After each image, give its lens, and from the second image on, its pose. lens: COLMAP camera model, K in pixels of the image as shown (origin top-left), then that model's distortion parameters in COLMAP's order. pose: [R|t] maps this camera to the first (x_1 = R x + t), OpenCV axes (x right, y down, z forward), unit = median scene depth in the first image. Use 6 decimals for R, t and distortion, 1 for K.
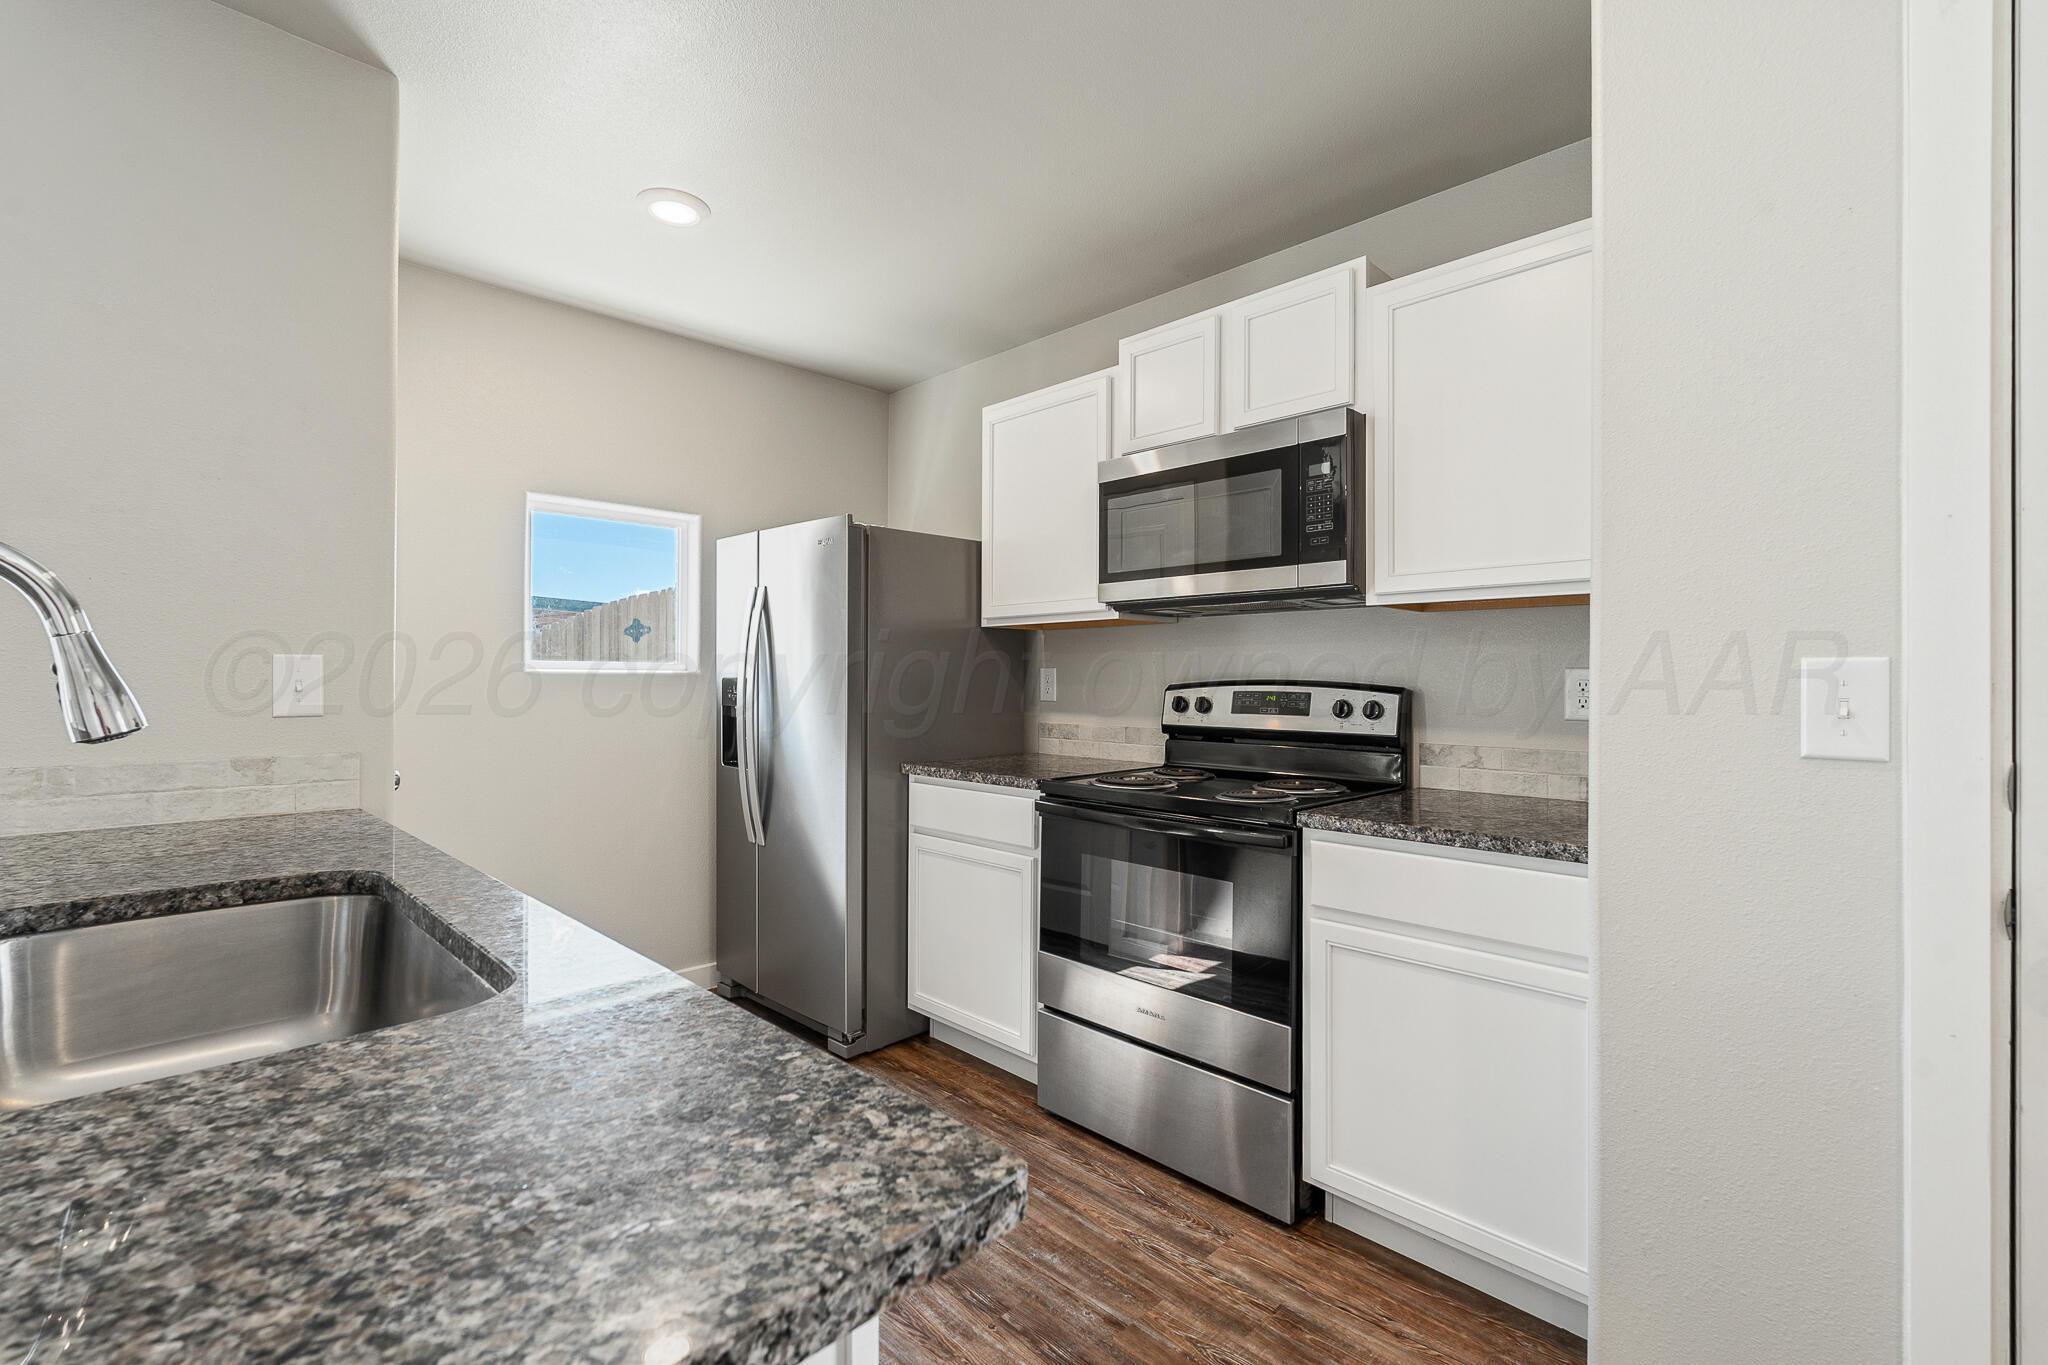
lens RADIAL K [[907.6, 0, 1024.0], [0, 907.6, 682.5], [0, 0, 1]] dist [-0.002987, -0.000324]
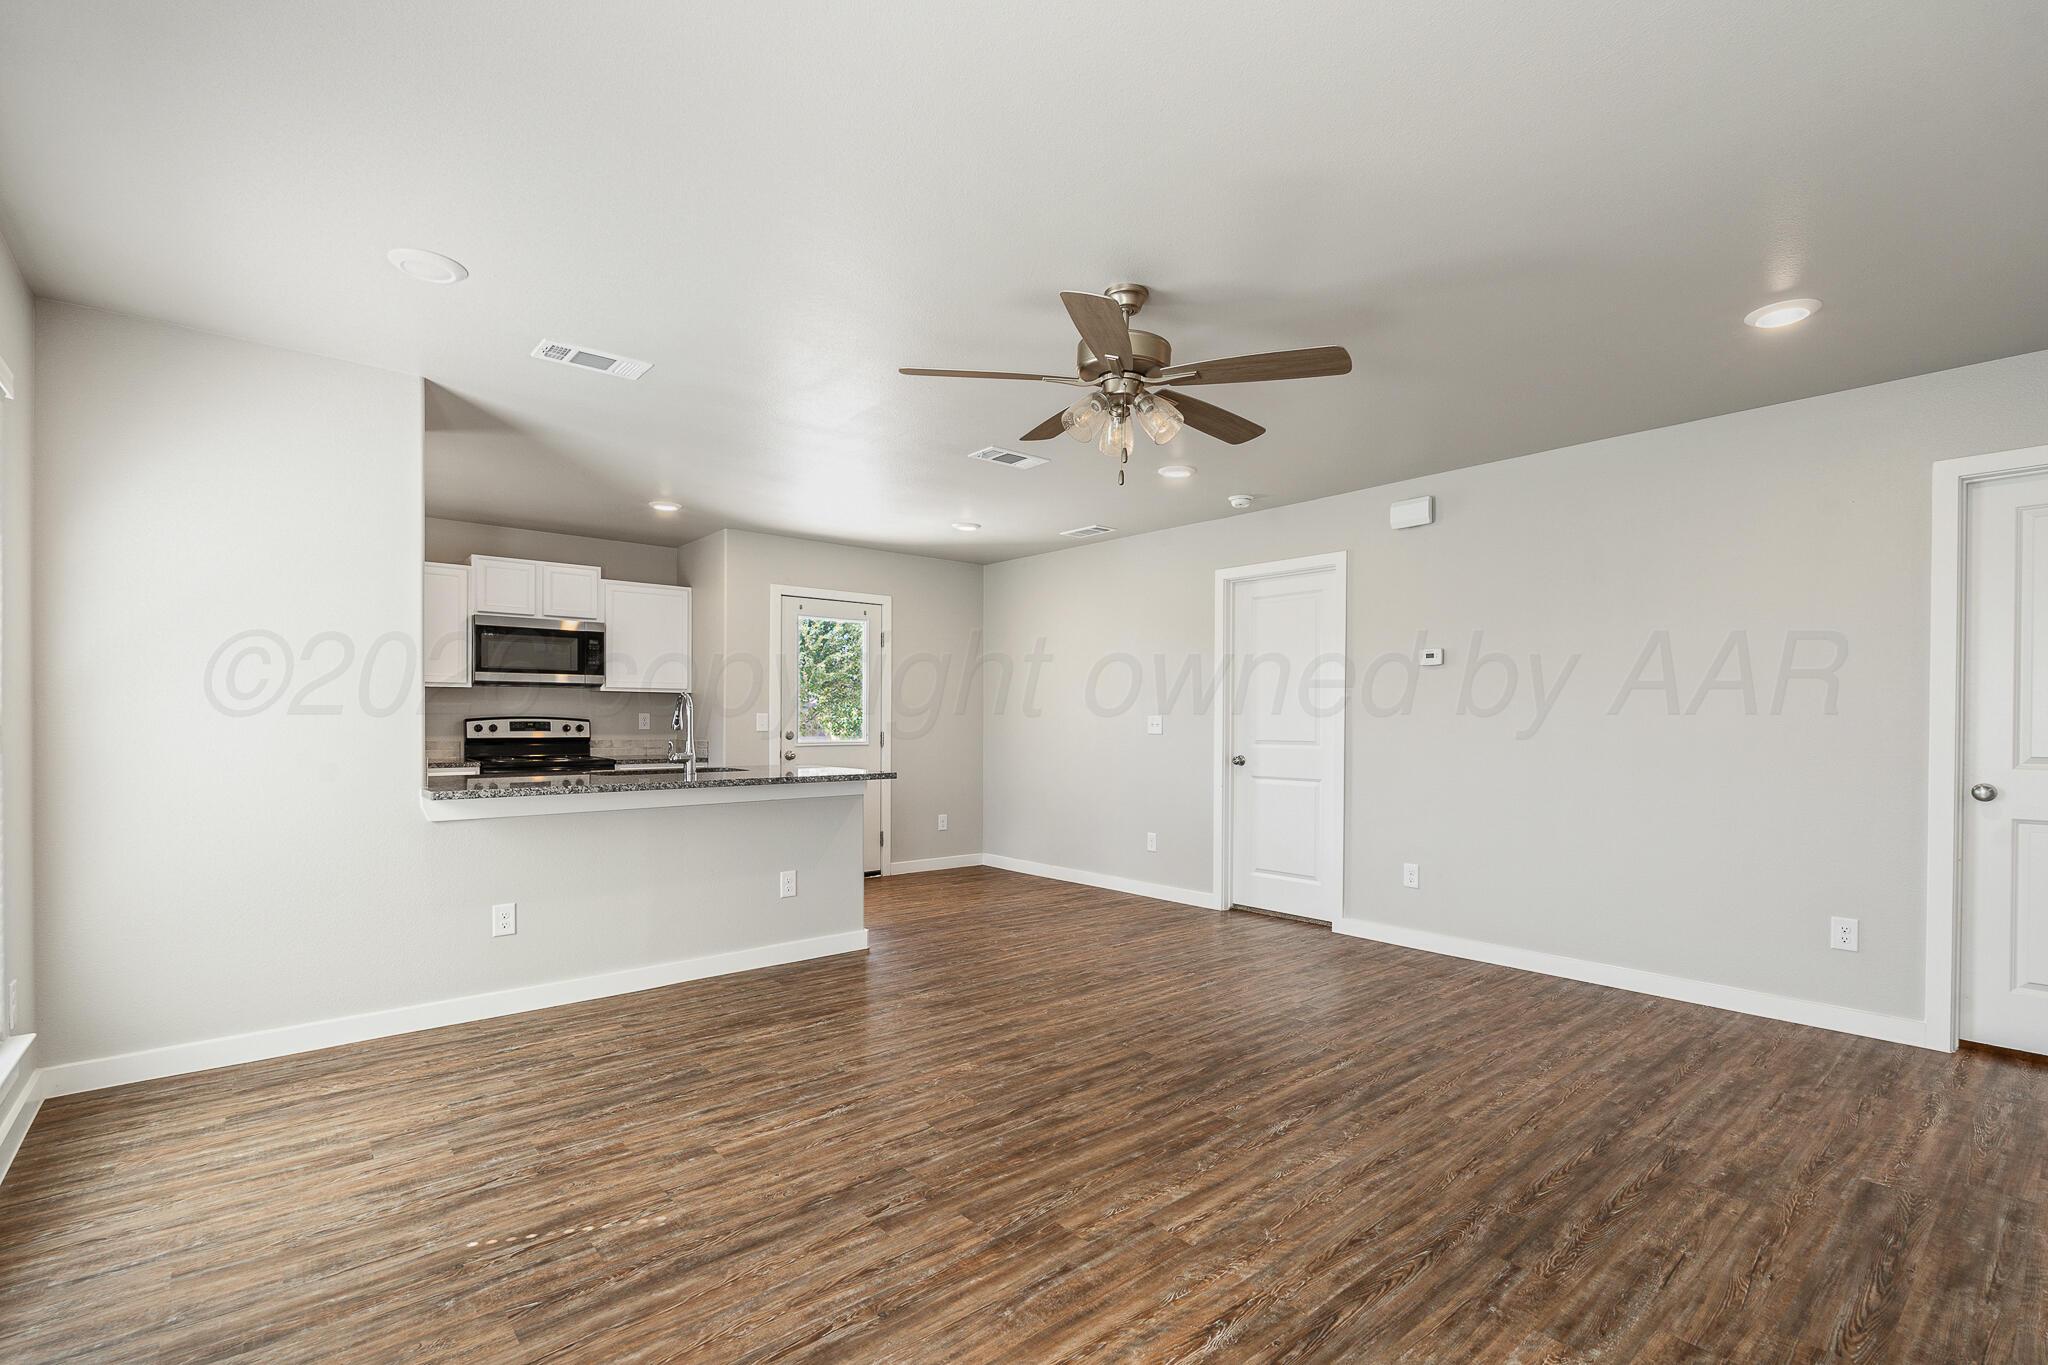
lens RADIAL K [[931.2, 0, 1026.0], [0, 931.2, 734.8], [0, 0, 1]] dist [-0.004273, 0.000417]
pose [[0.075503, -0.022769, 0.996886, -1.968473], [-0.003993, 0.999724, 0.023136, -0.015962], [-0.997138, -0.005728, 0.075391, -0.447656]]
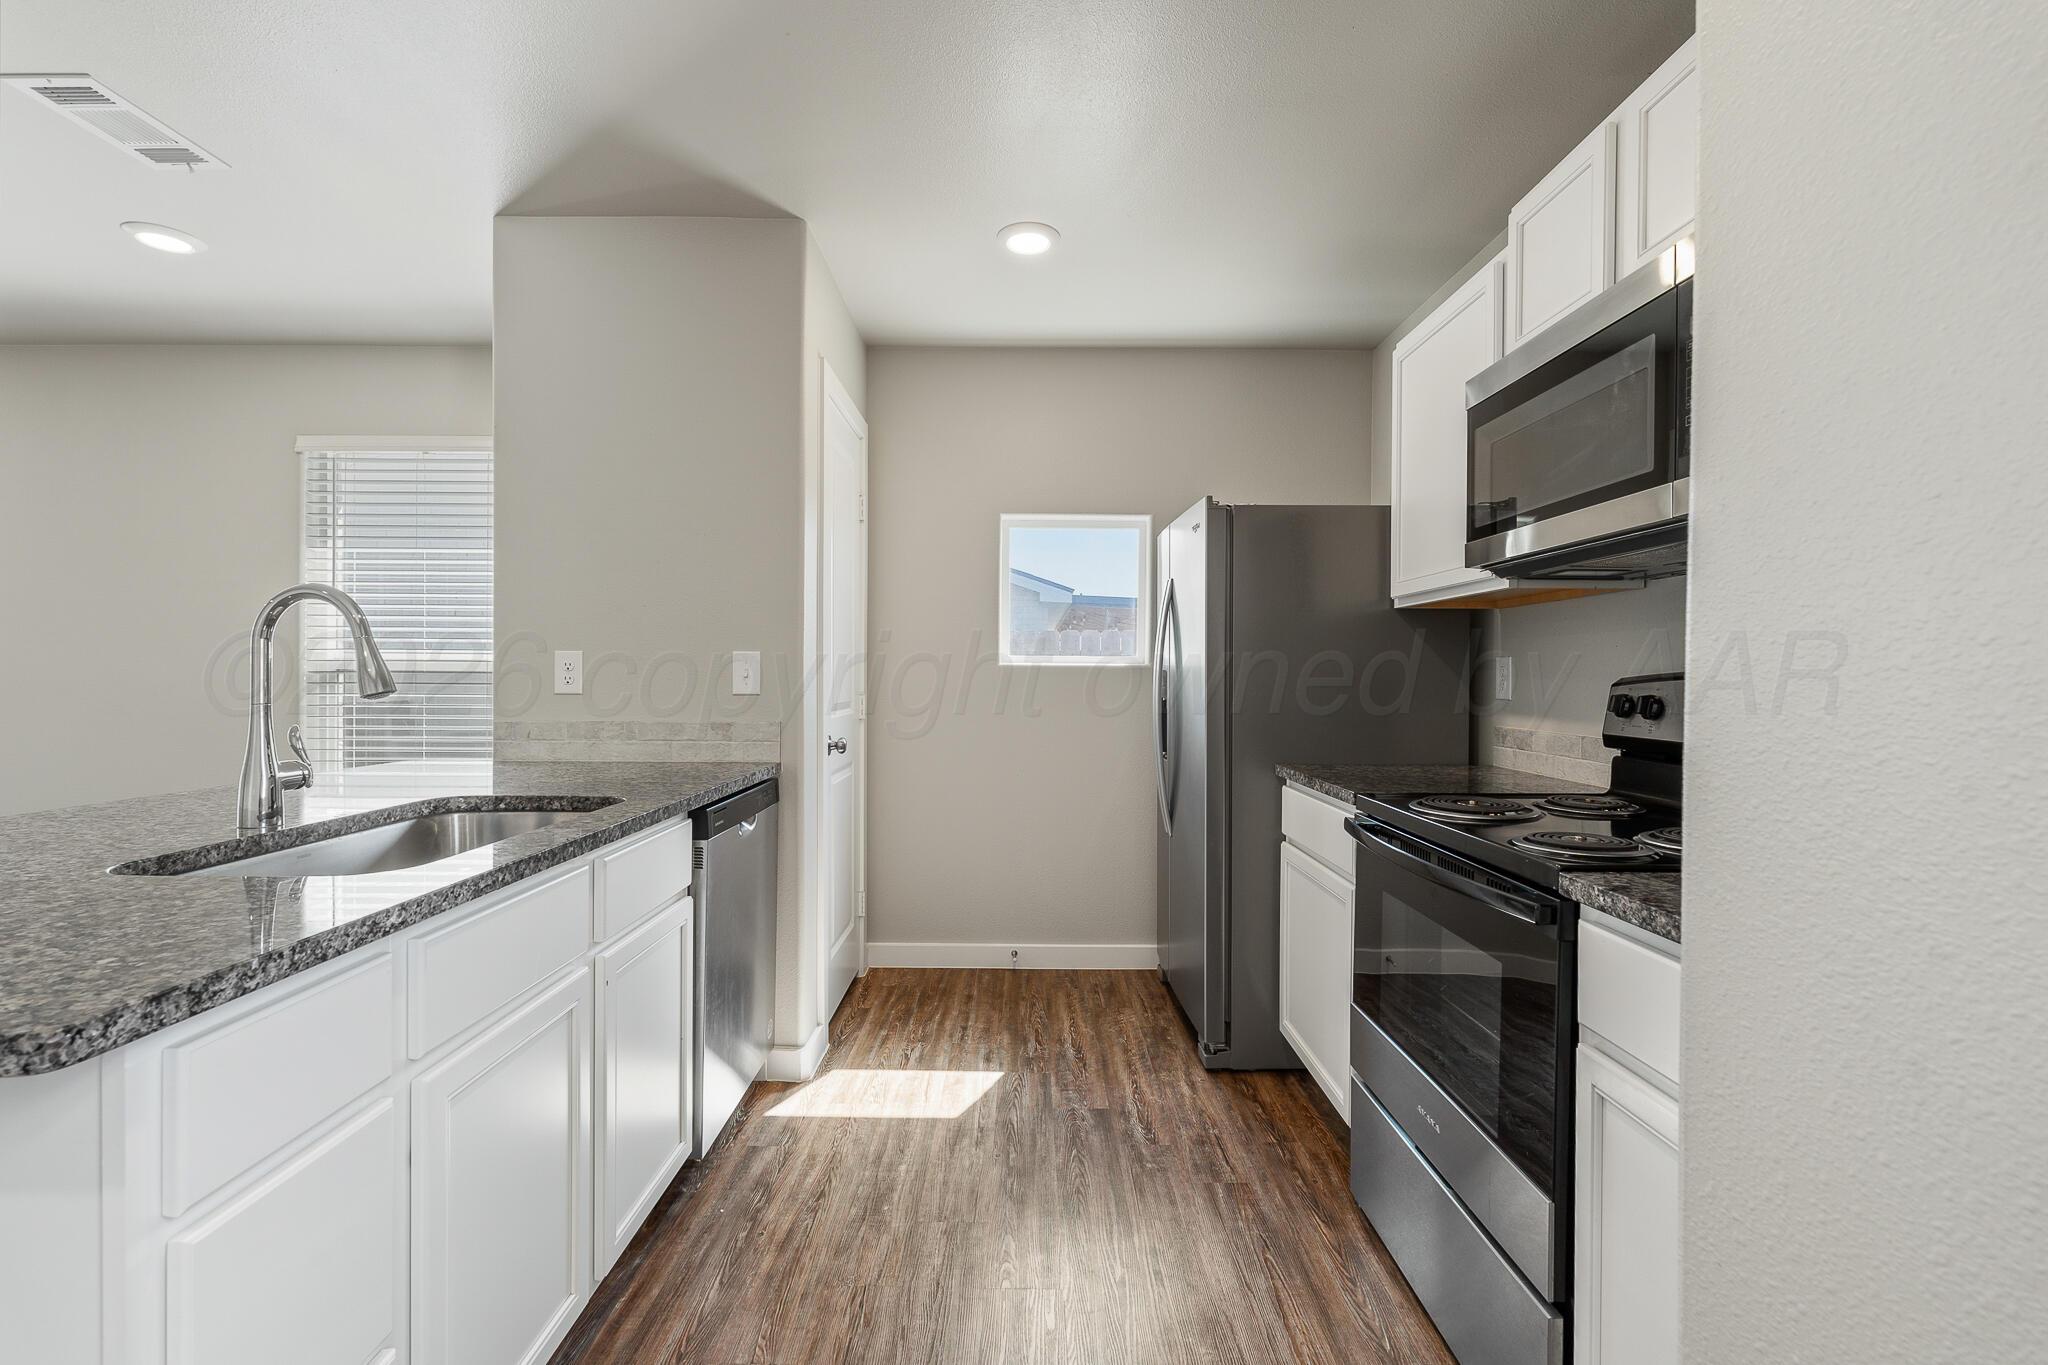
lens RADIAL K [[899.3, 0, 1027.1], [0, 899.3, 689.6], [0, 0, 1]] dist [-0.000376, -0.000751]
pose [[0.714071, 0.013302, -0.699947, 0.343375], [-0.006933, 0.999905, 0.011930, 0.006760], [0.700039, -0.003666, 0.714095, 0.204788]]
